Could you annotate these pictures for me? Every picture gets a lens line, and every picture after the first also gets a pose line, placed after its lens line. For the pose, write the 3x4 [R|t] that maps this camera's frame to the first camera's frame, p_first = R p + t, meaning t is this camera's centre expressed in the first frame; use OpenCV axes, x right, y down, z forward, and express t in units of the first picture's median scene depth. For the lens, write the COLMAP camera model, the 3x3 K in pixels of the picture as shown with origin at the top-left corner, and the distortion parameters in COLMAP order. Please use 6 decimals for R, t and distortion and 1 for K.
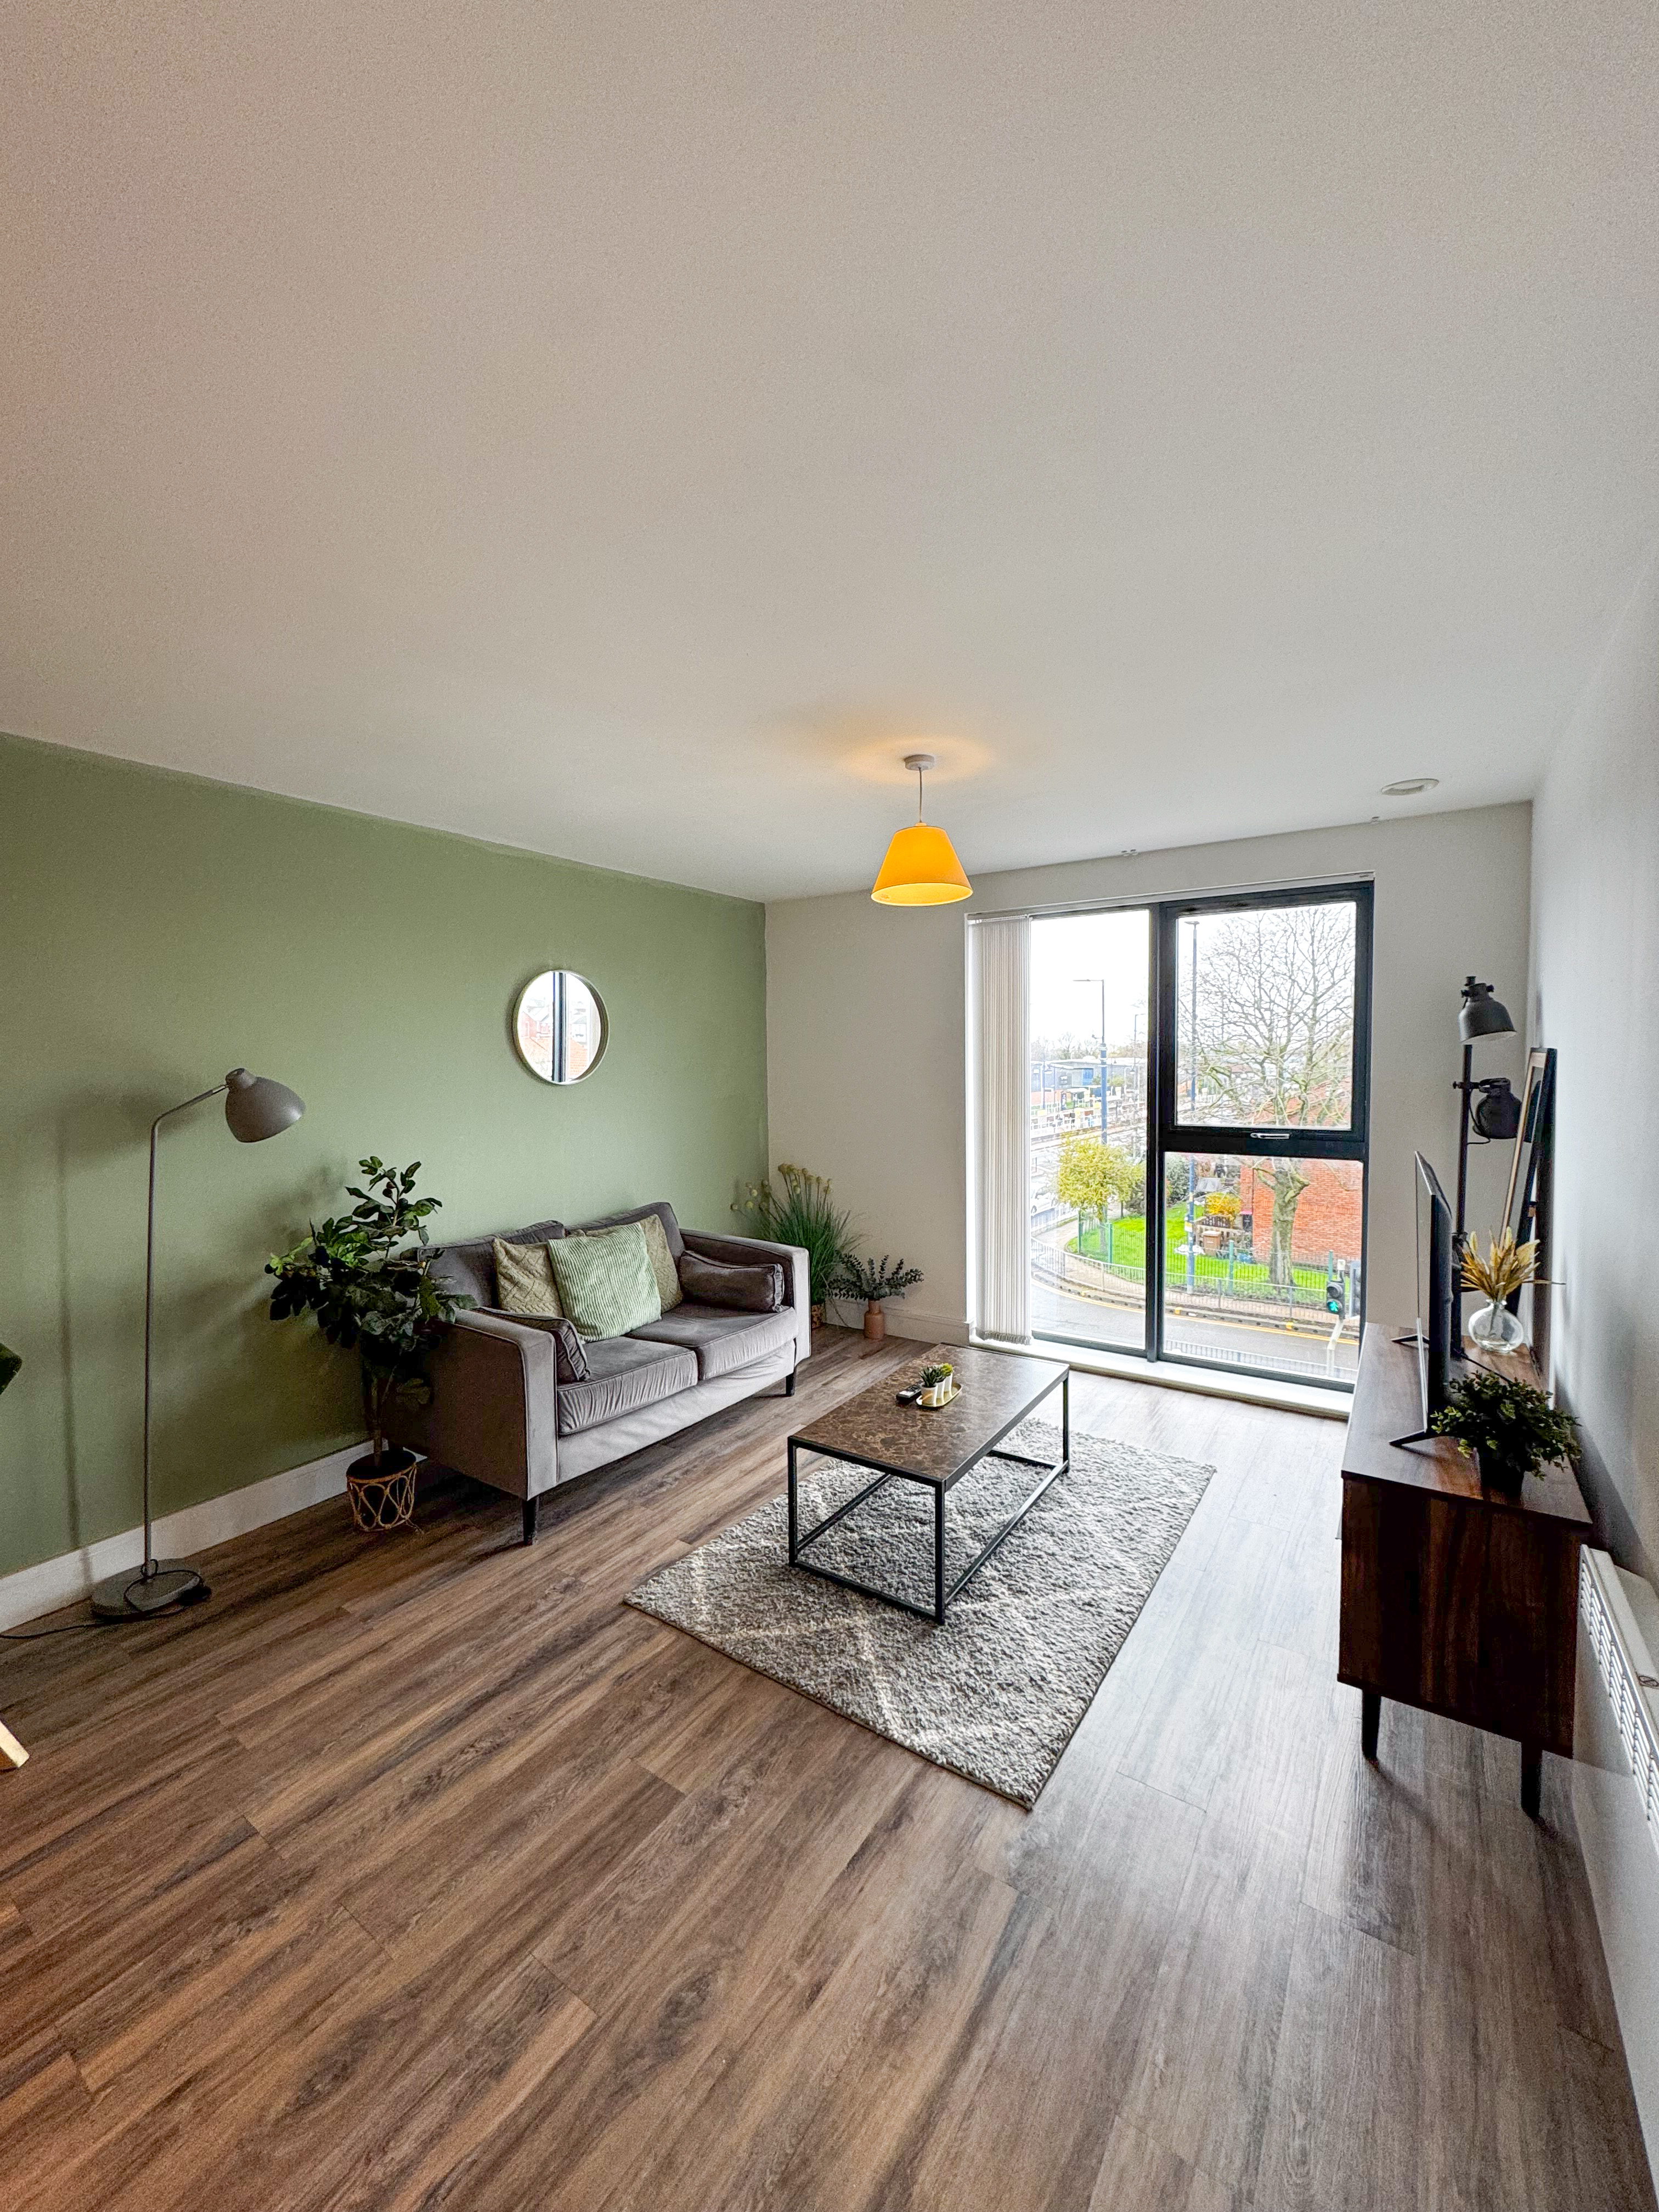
lens RADIAL K [[877.0, 0, 826.5], [0, 877.0, 1106.0], [0, 0, 1]] dist [-0.002321, -0.000208]
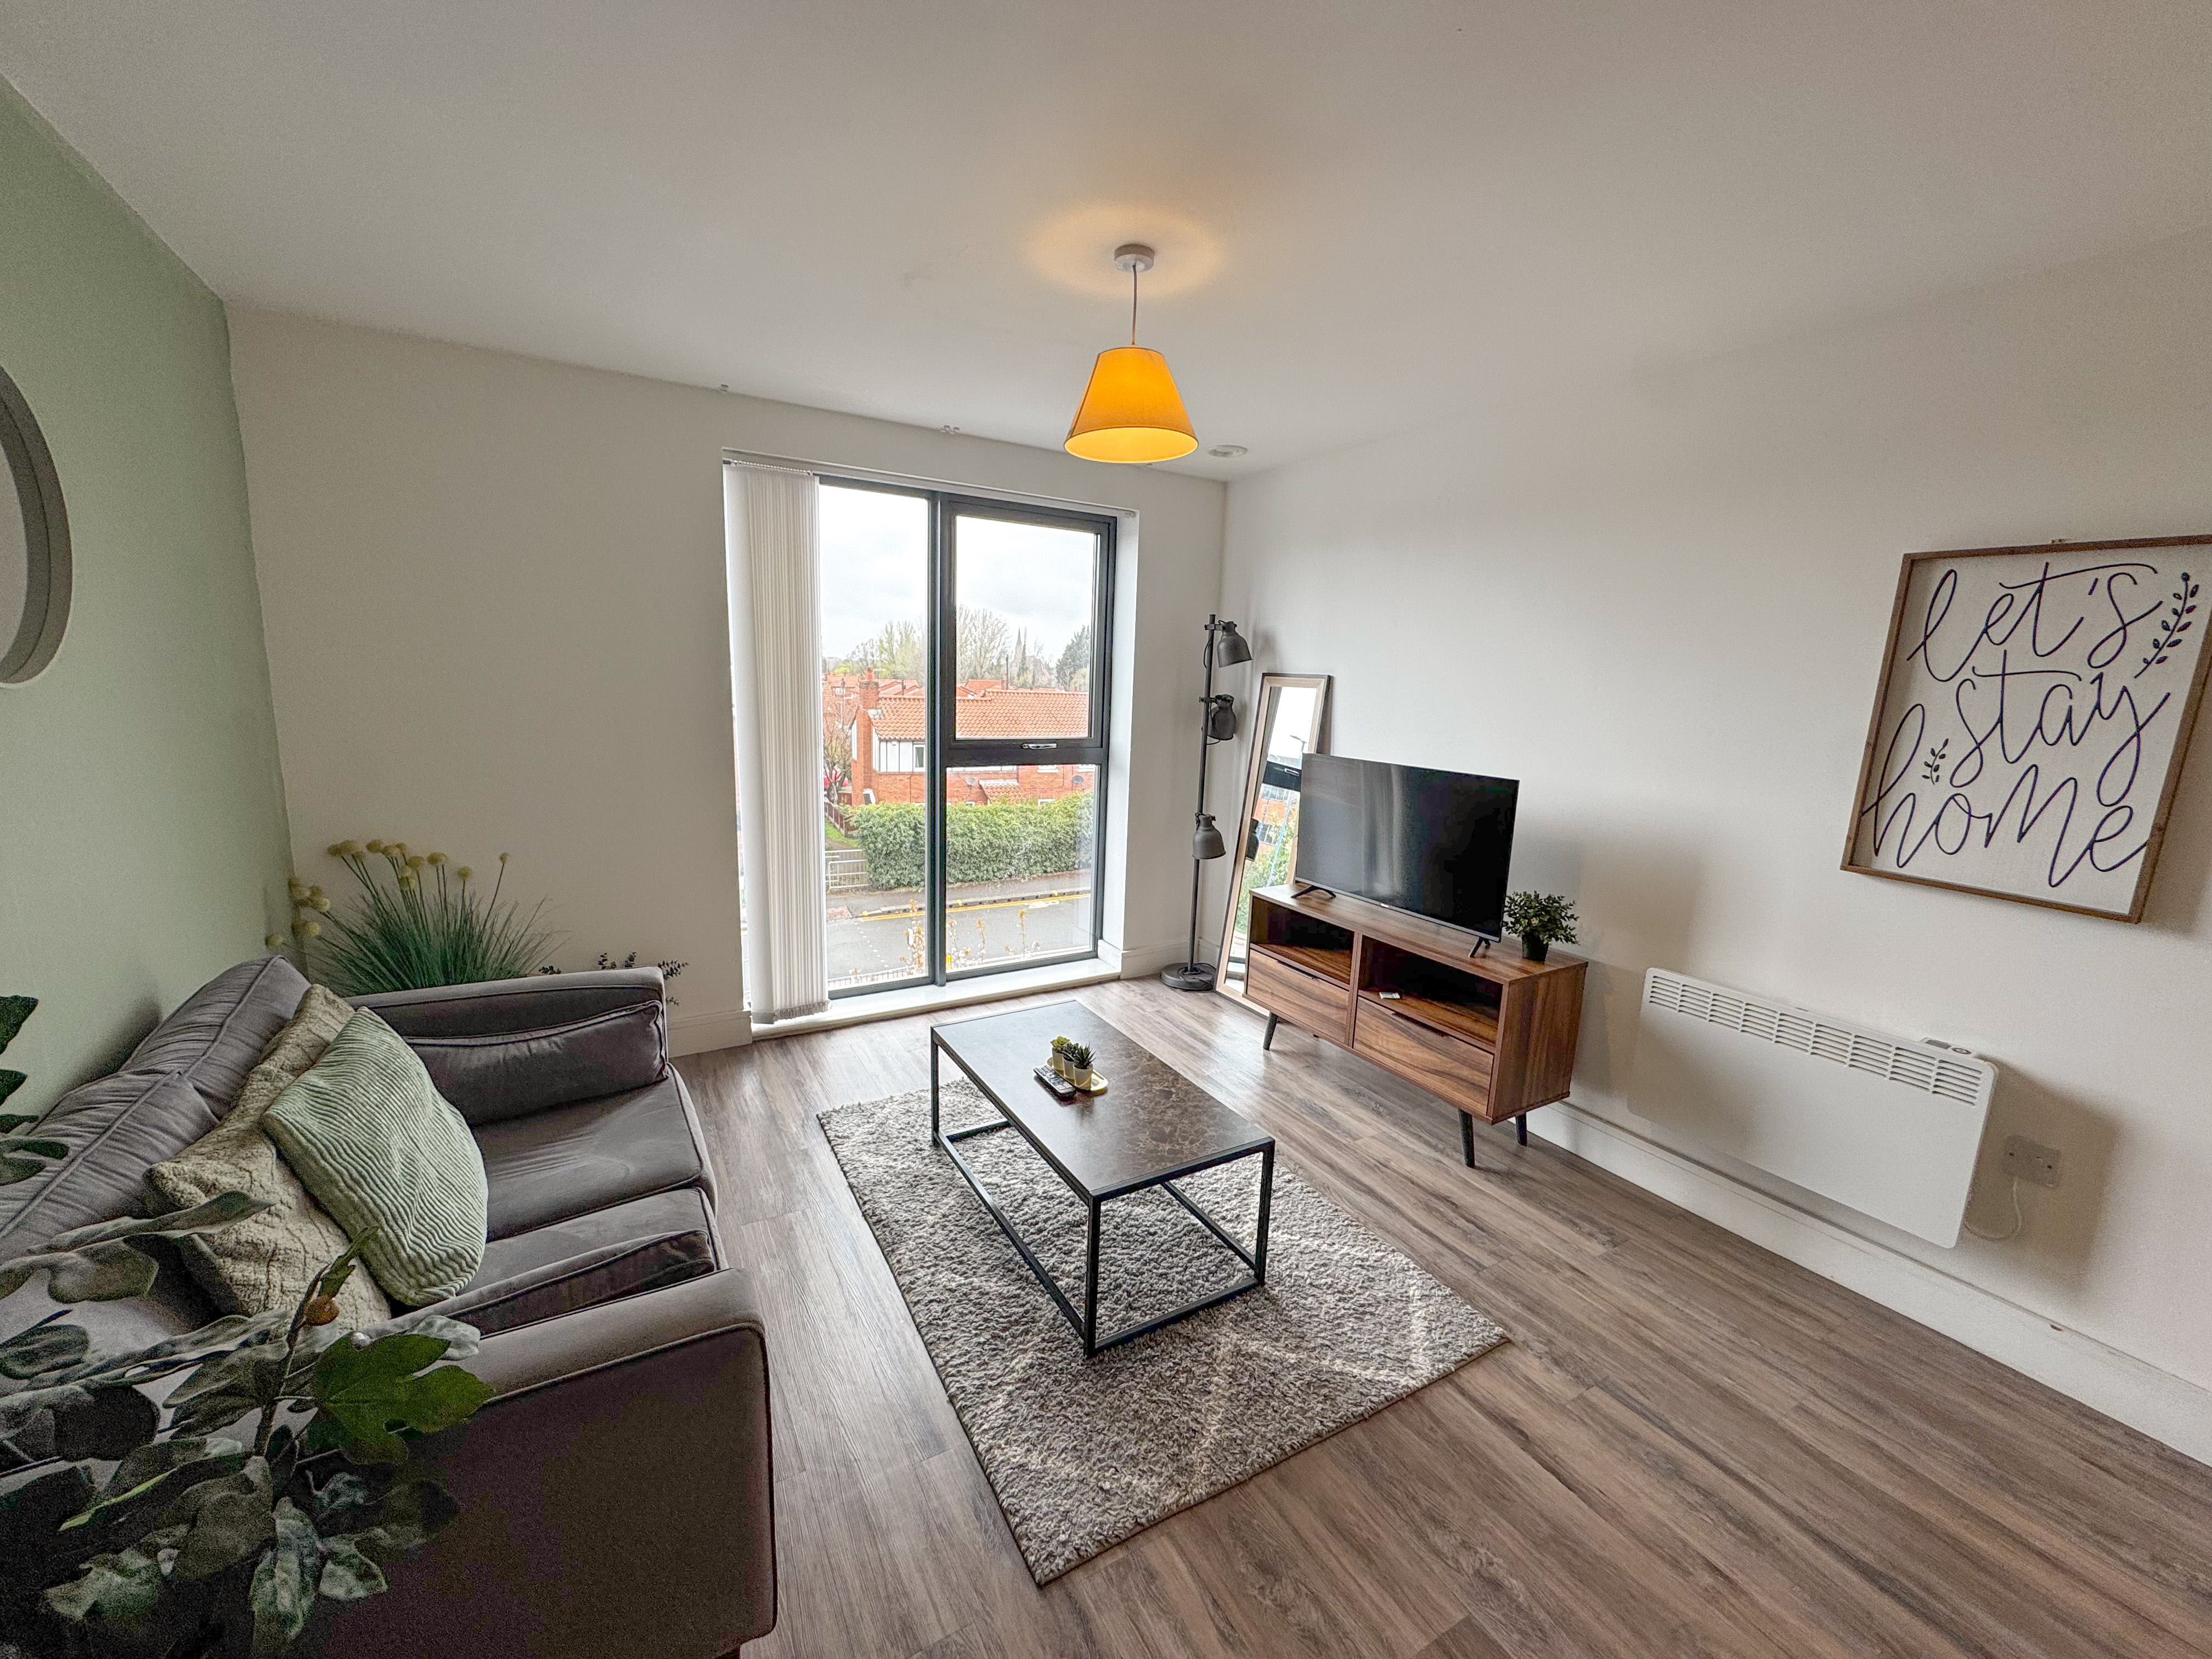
lens RADIAL K [[877.0, 0, 1104.1], [0, 877.0, 829.2], [0, 0, 1]] dist [-0.002321, -0.000208]
pose [[0.427116, -0.129964, 0.894808, -0.466965], [0.010620, 0.990269, 0.138759, -0.013743], [-0.904135, -0.049763, 0.424340, 0.509712]]
